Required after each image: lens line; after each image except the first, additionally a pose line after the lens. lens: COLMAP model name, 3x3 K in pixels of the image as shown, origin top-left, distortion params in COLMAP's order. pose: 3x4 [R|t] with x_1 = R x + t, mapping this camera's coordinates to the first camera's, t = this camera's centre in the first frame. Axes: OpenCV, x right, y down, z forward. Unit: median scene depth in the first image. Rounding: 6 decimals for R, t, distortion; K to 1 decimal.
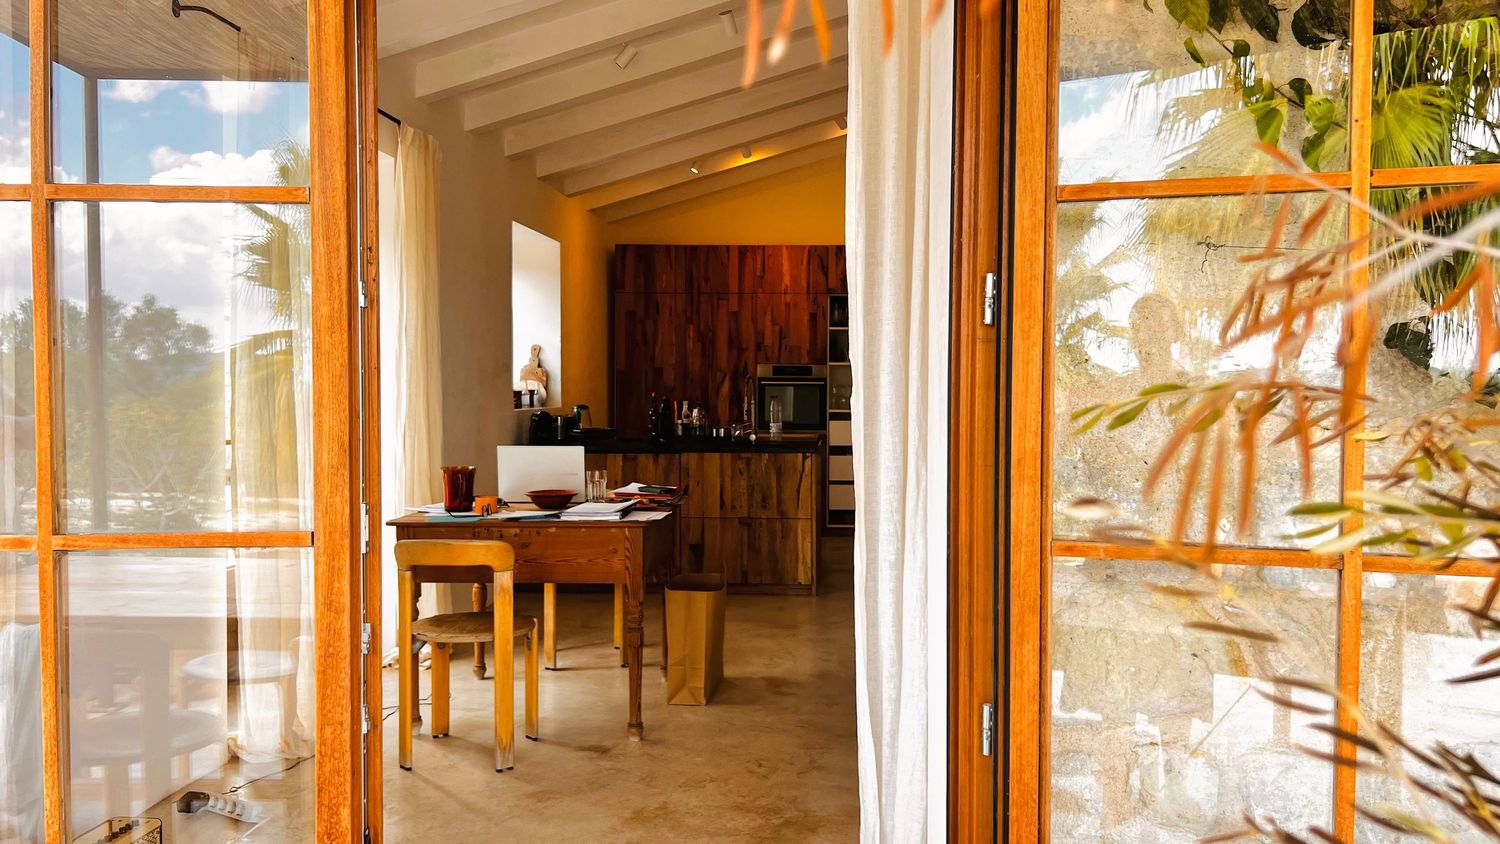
lens RADIAL K [[1152.4, 0, 745.6], [0, 1152.4, 409.5], [0, 0, 1]] dist [0.052351, -0.042190]
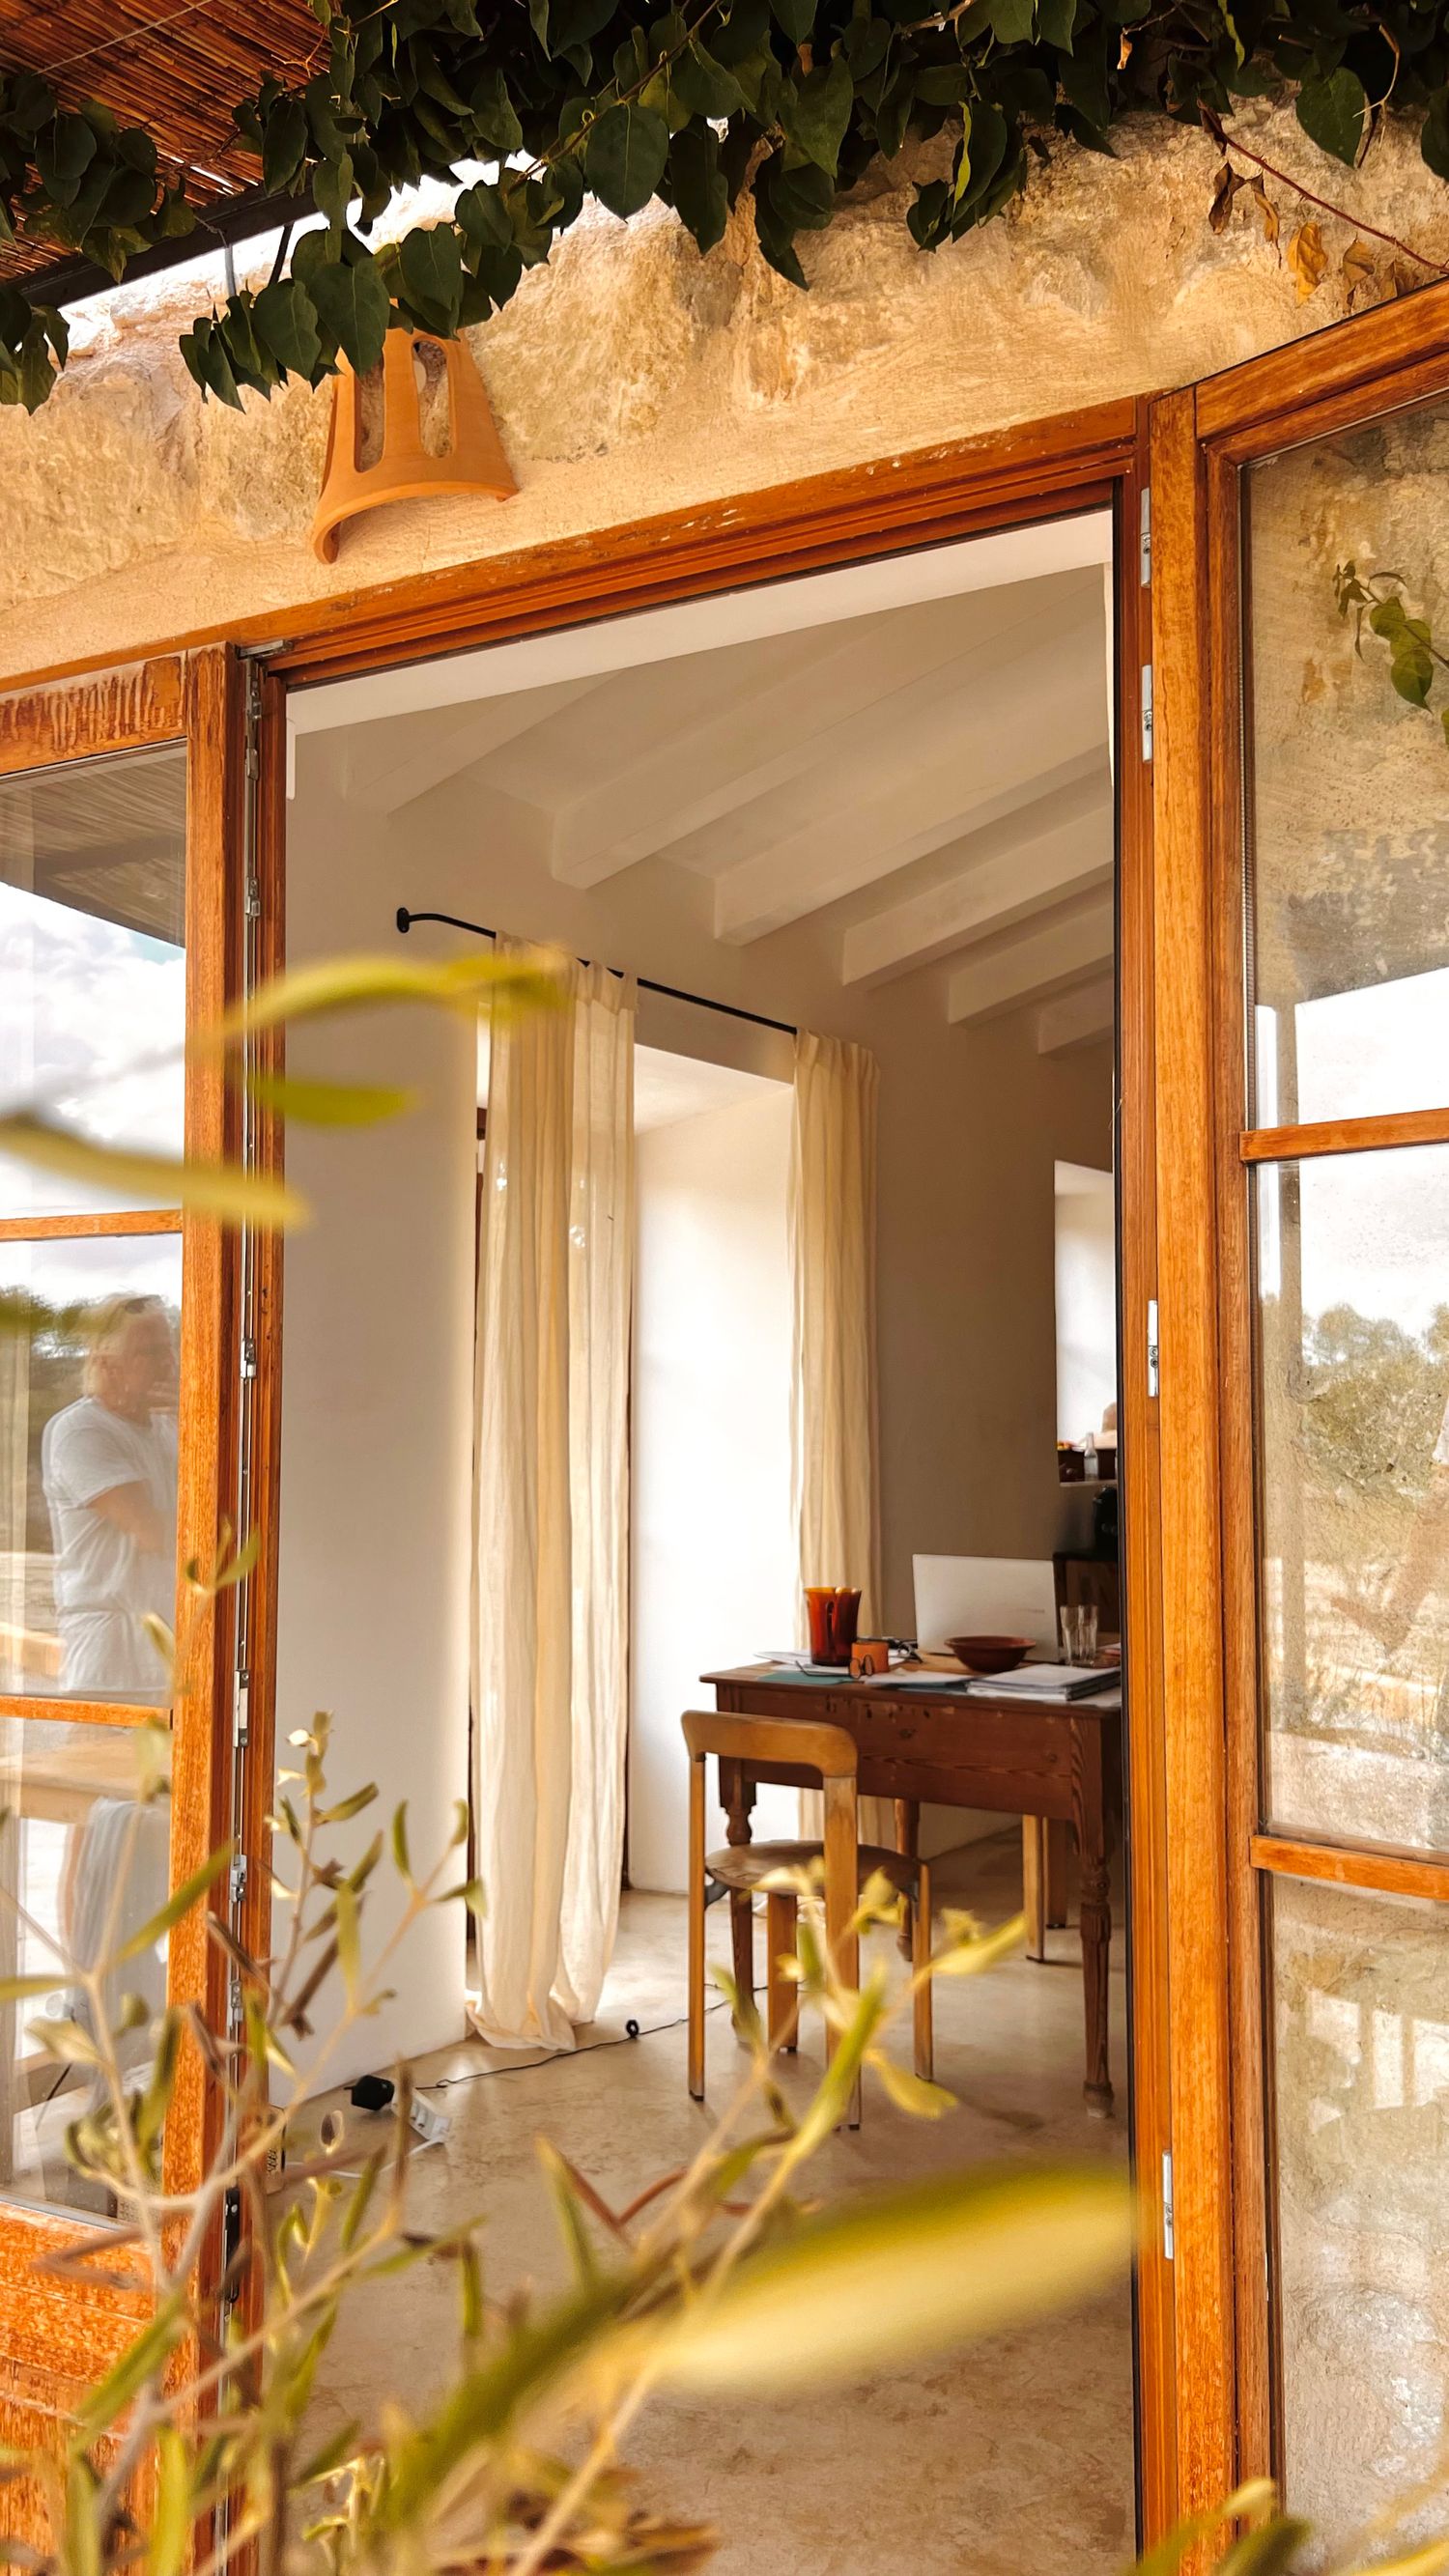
lens RADIAL K [[1979.2, 0, 581.0], [0, 1979.2, 1287.5], [0, 0, 1]] dist [0.052351, -0.042190]
pose [[0.866709, -0.036133, -0.497504, 0.173029], [-0.009195, 0.996046, -0.088360, -0.016606], [0.498730, 0.081158, 0.862950, 0.036204]]
